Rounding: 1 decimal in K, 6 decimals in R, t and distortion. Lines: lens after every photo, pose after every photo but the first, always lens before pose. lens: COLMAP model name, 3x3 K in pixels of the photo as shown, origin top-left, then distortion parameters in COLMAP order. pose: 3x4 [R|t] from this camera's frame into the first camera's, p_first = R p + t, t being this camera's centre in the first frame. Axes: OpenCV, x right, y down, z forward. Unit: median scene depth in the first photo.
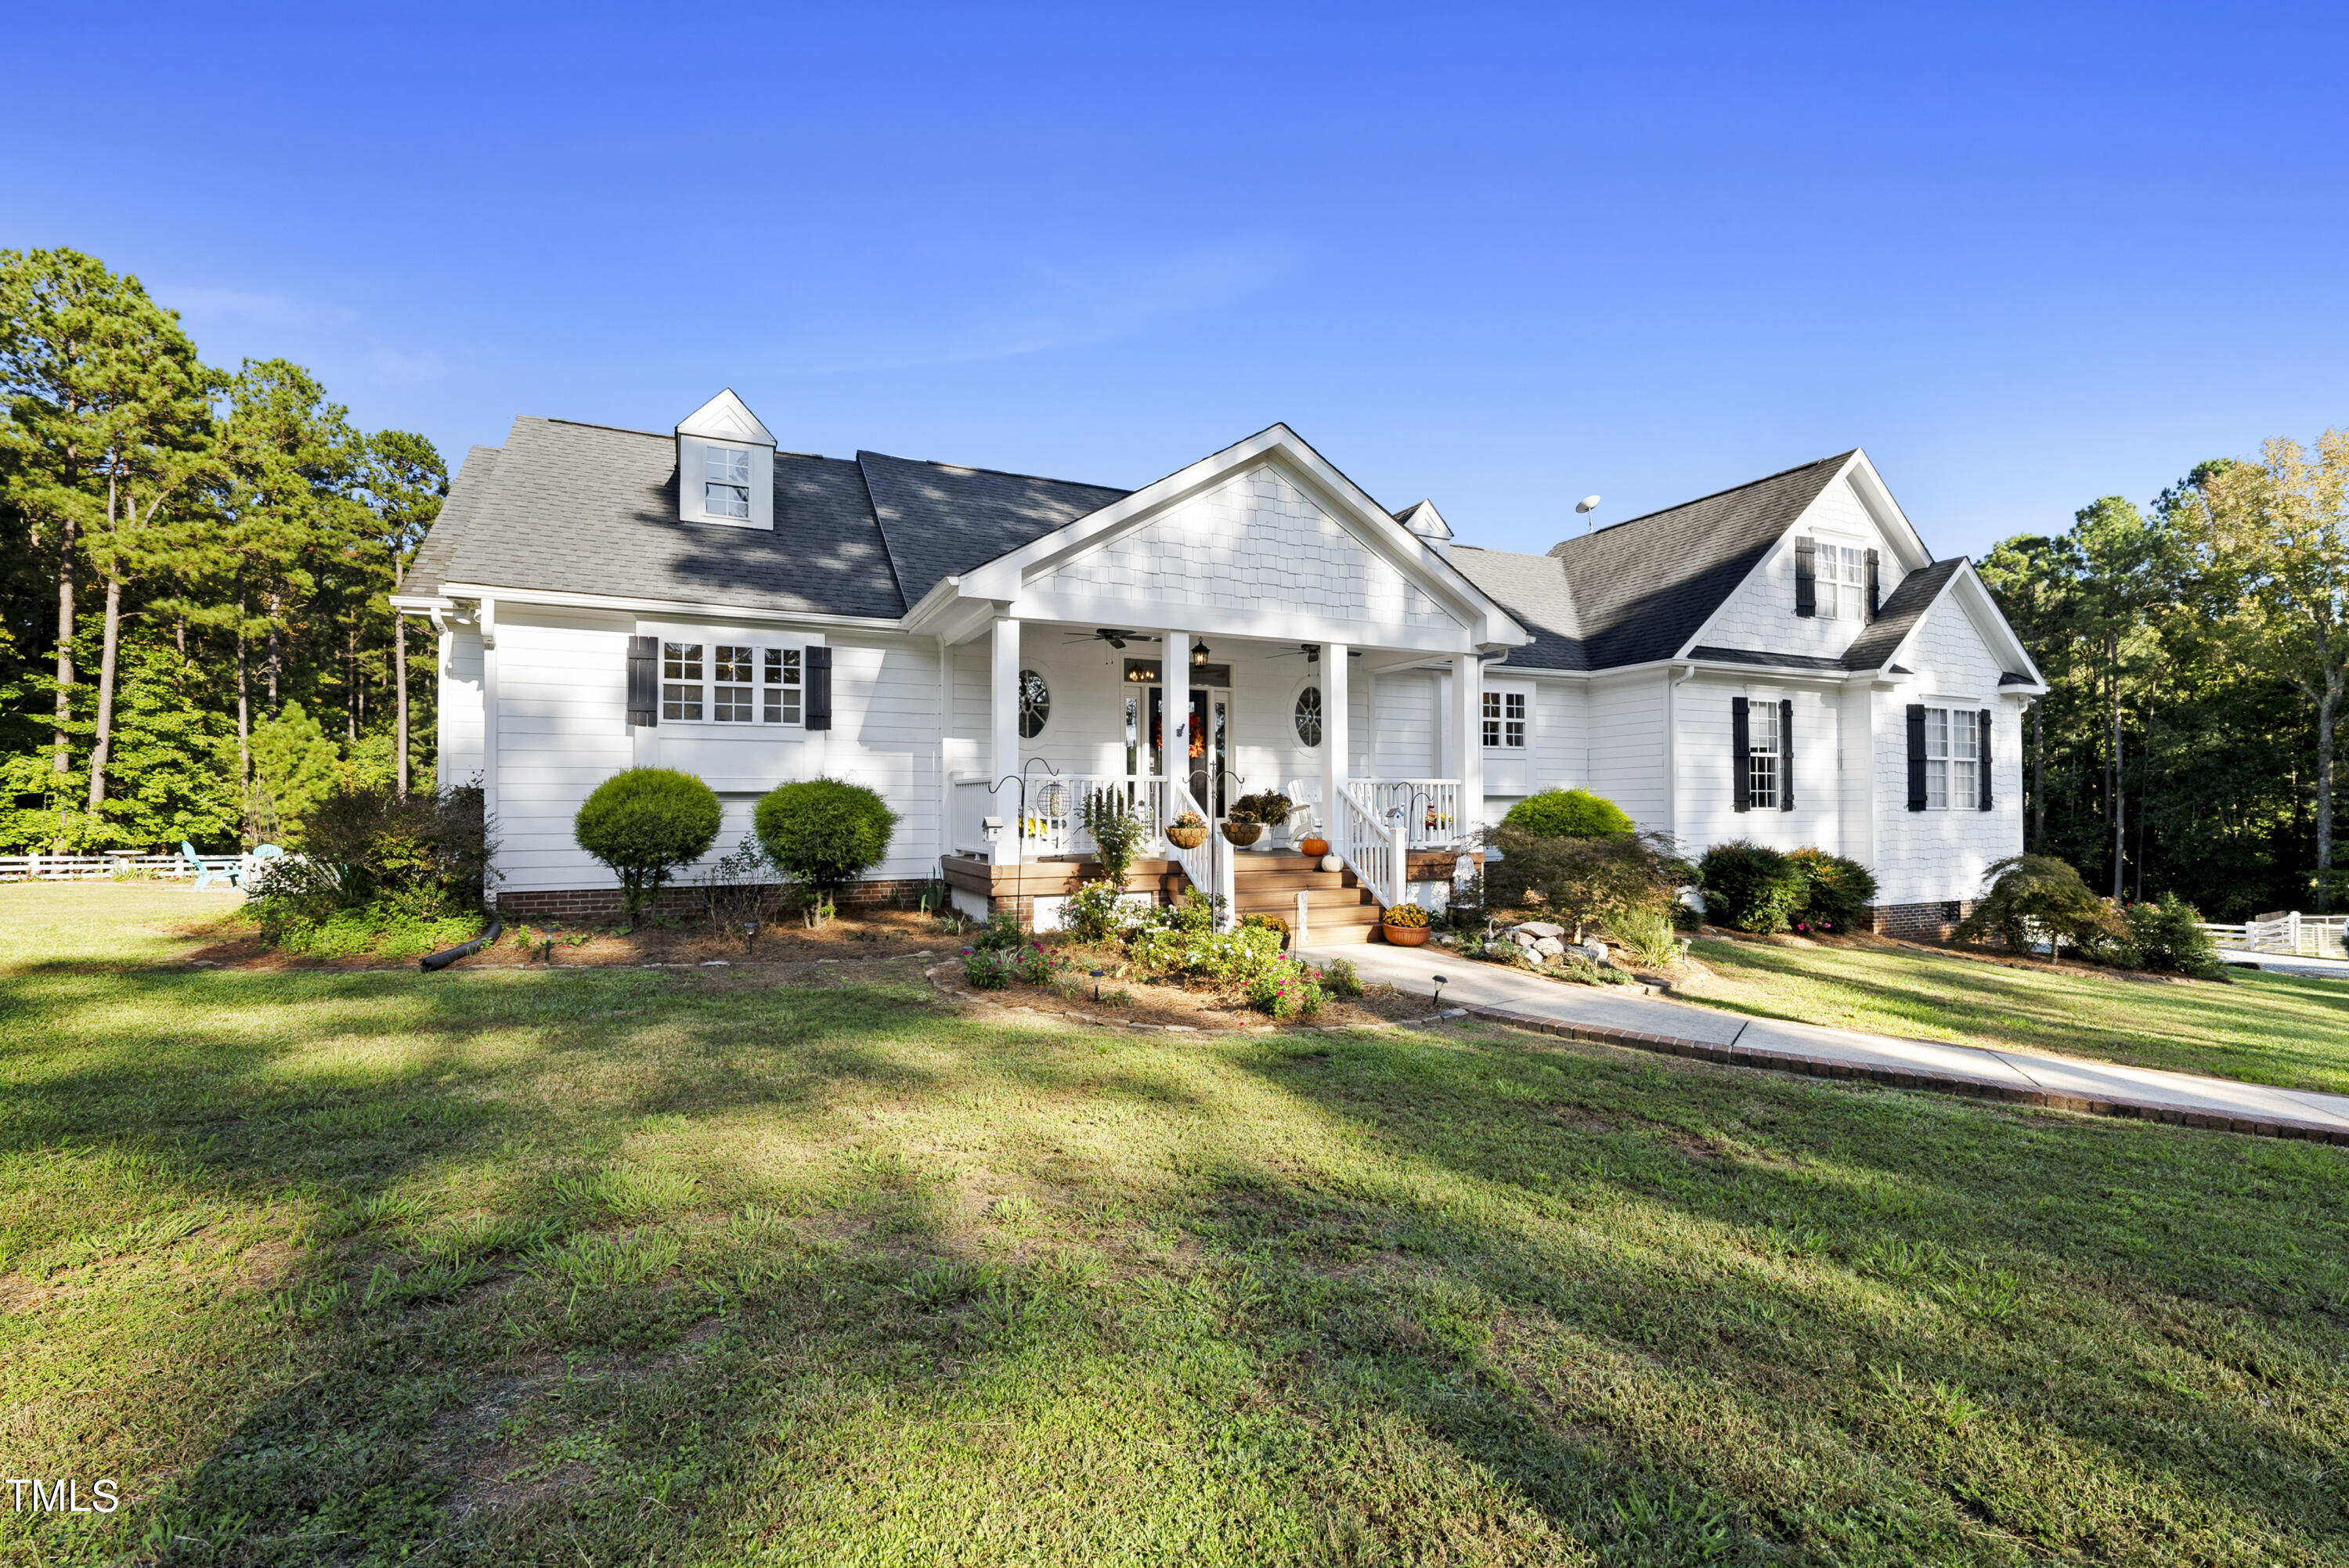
lens RADIAL K [[1006.6, 0, 1183.9], [0, 1006.6, 788.9], [0, 0, 1]] dist [0.000920, 0.000232]
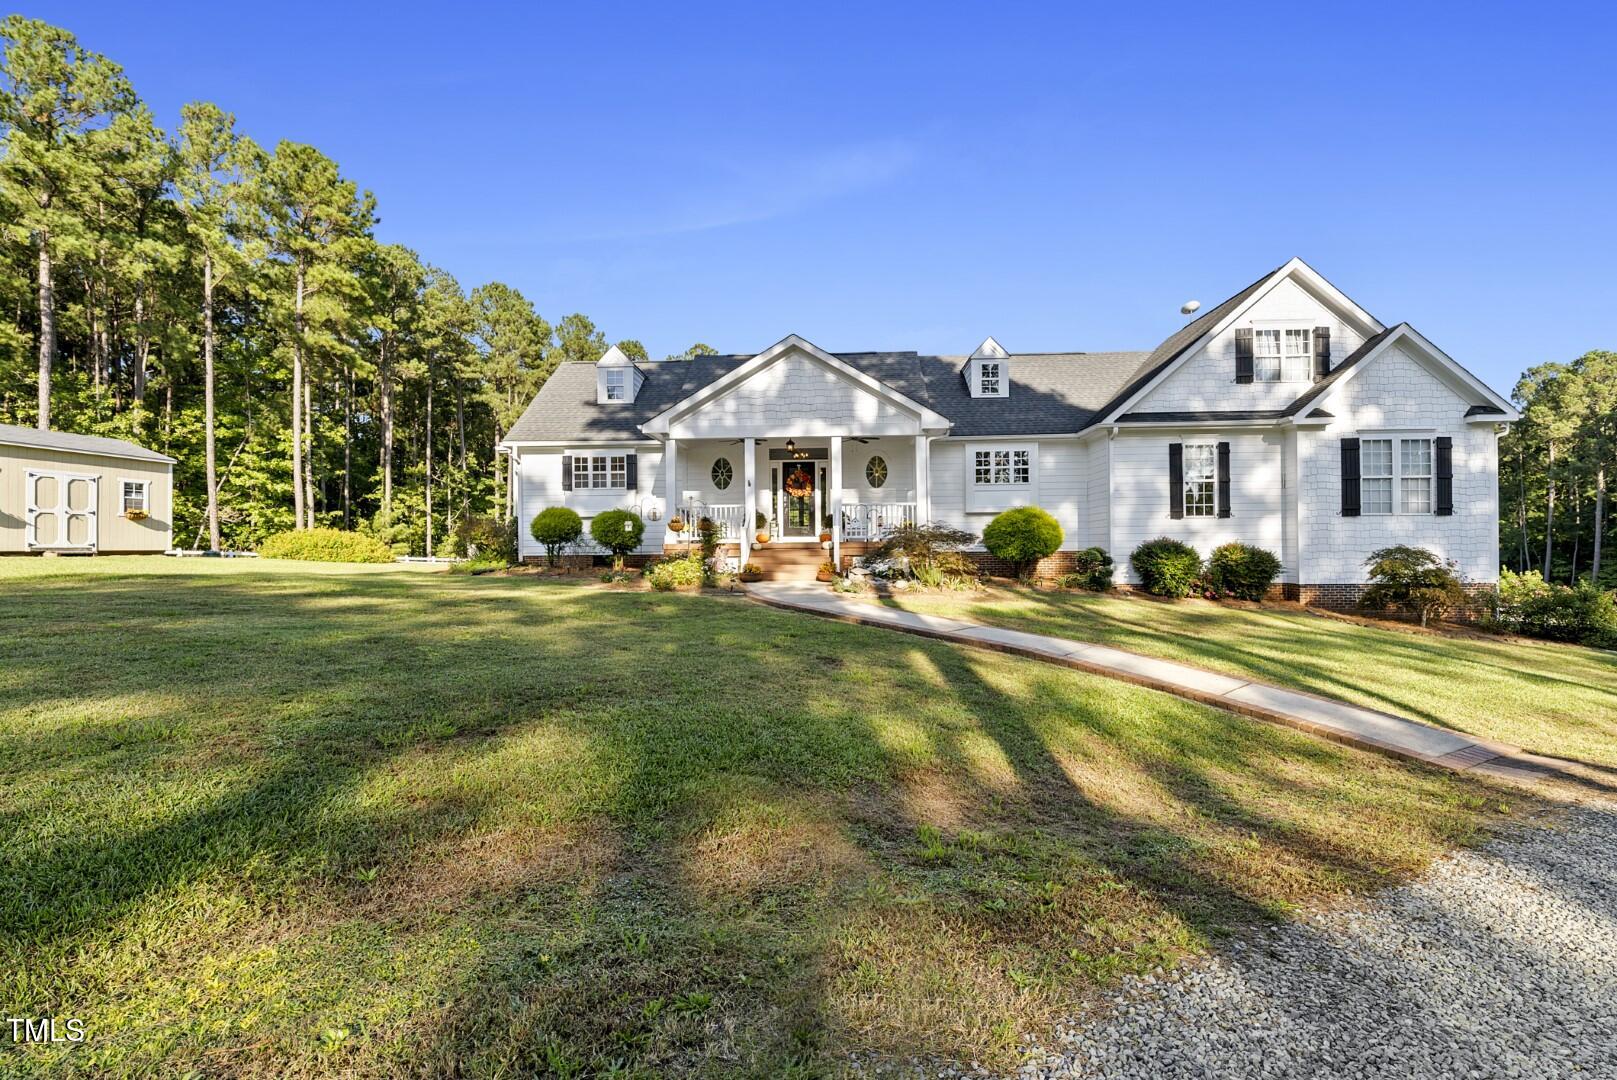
lens RADIAL K [[718.0, 0, 808.5], [0, 718.0, 540.0], [0, 0, 1]] dist [0.000939, 0.000229]
pose [[0.888500, -0.008170, -0.458803, 0.561904], [0.016678, 0.999756, 0.014495, 0.030036], [0.458573, -0.020531, 0.888420, -0.220753]]
